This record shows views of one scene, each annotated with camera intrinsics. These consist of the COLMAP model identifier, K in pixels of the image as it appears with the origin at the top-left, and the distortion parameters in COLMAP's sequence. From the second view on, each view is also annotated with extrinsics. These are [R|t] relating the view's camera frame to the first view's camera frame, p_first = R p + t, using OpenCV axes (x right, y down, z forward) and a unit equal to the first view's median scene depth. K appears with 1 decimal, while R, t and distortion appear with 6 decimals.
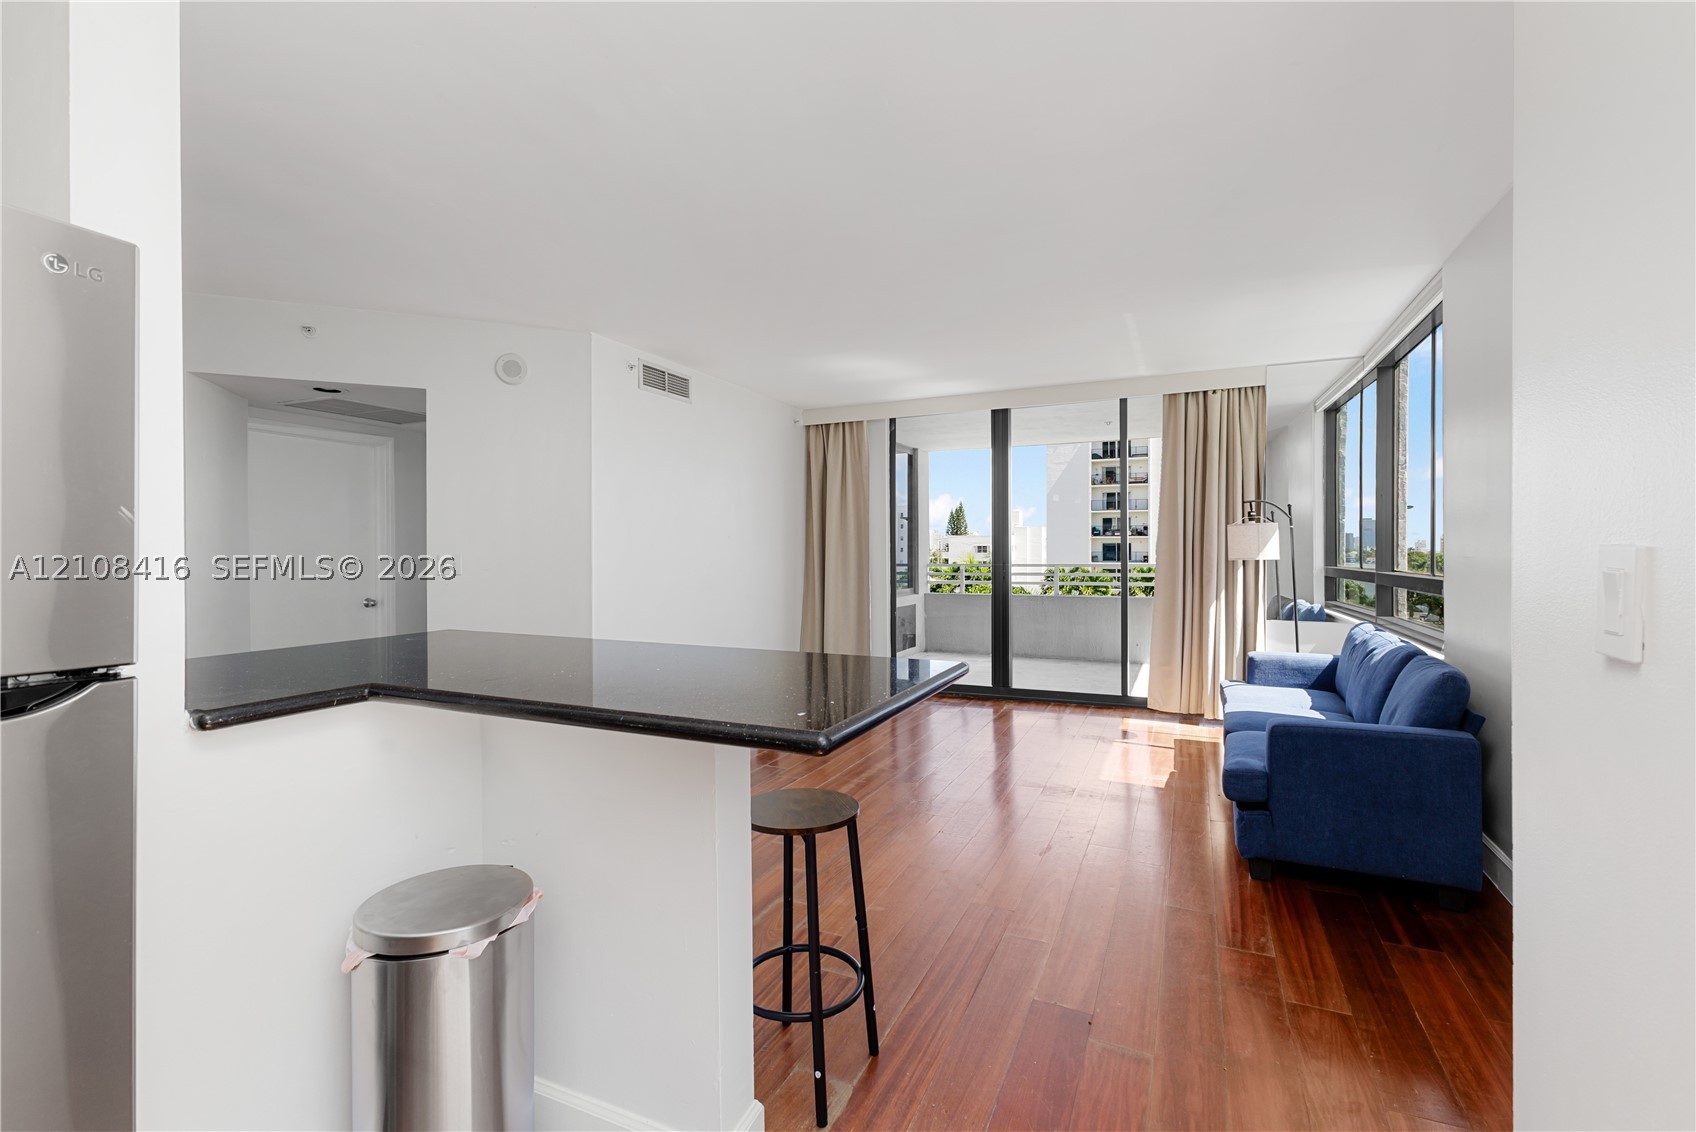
lens RADIAL K [[736.8, 0, 847.2], [0, 736.8, 551.8], [0, 0, 1]] dist [0.009178, -0.002863]
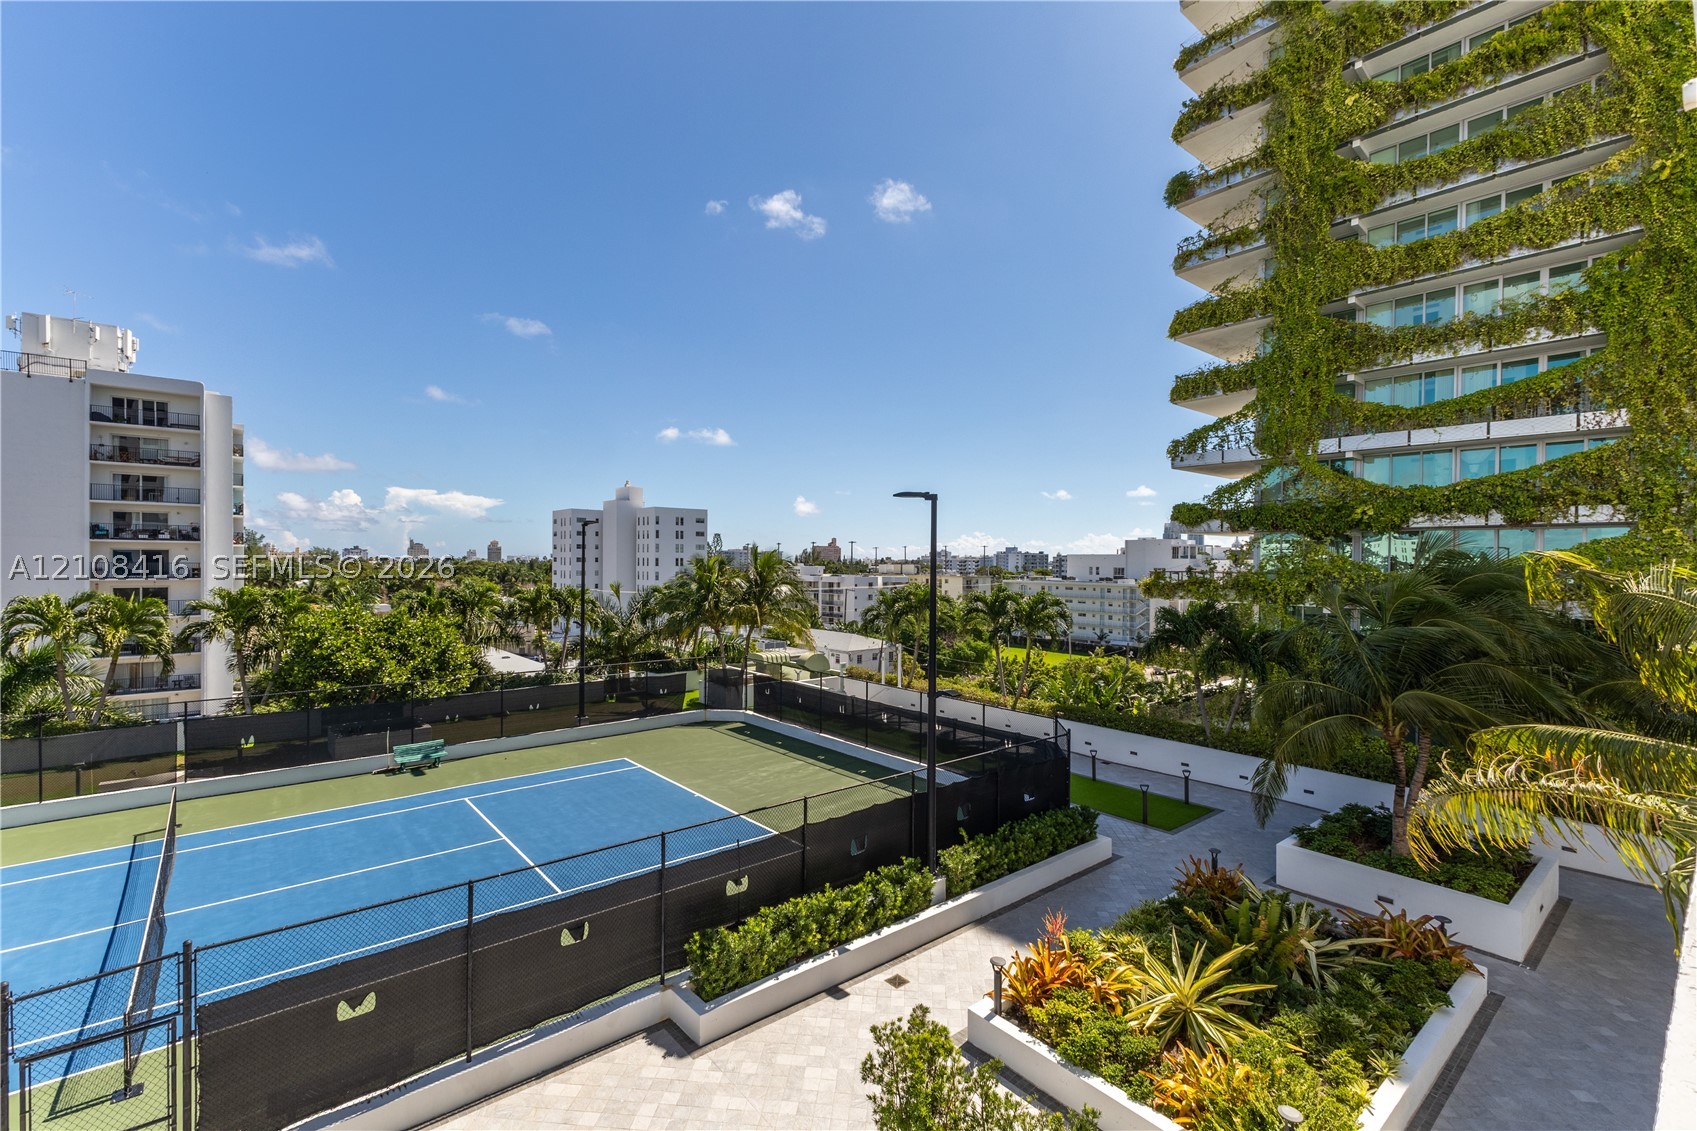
lens RADIAL K [[737.2, 0, 860.1], [0, 737.2, 566.9], [0, 0, 1]] dist [0.009178, -0.002863]
pose [[0.412830, -0.004266, 0.910798, 0.203369], [-0.005446, 0.999960, 0.007152, -0.058168], [-0.910792, -0.007913, 0.412790, 1.434007]]
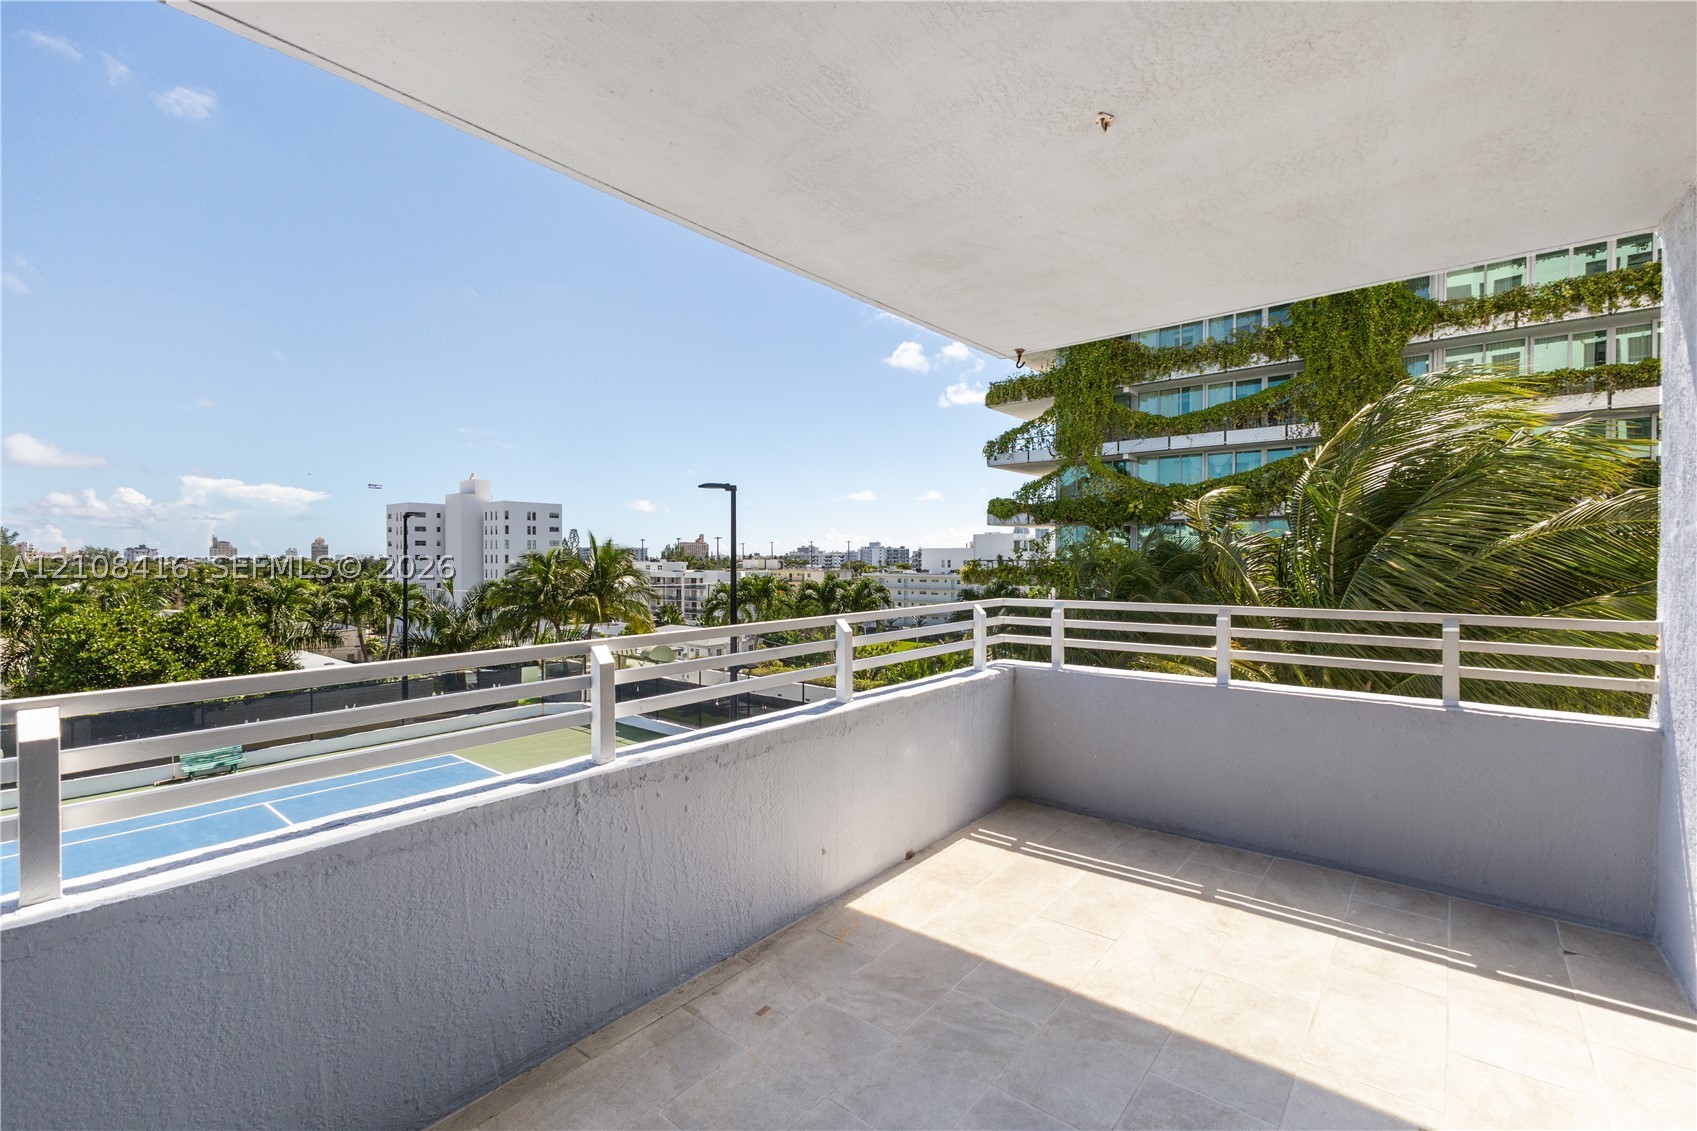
lens RADIAL K [[737.2, 0, 855.1], [0, 737.2, 553.1], [0, 0, 1]] dist [0.009178, -0.002863]
pose [[0.255288, 0.005194, 0.966851, 0.055196], [0.003137, 0.999976, -0.006200, -0.022607], [-0.966860, 0.004616, 0.255266, 1.127190]]
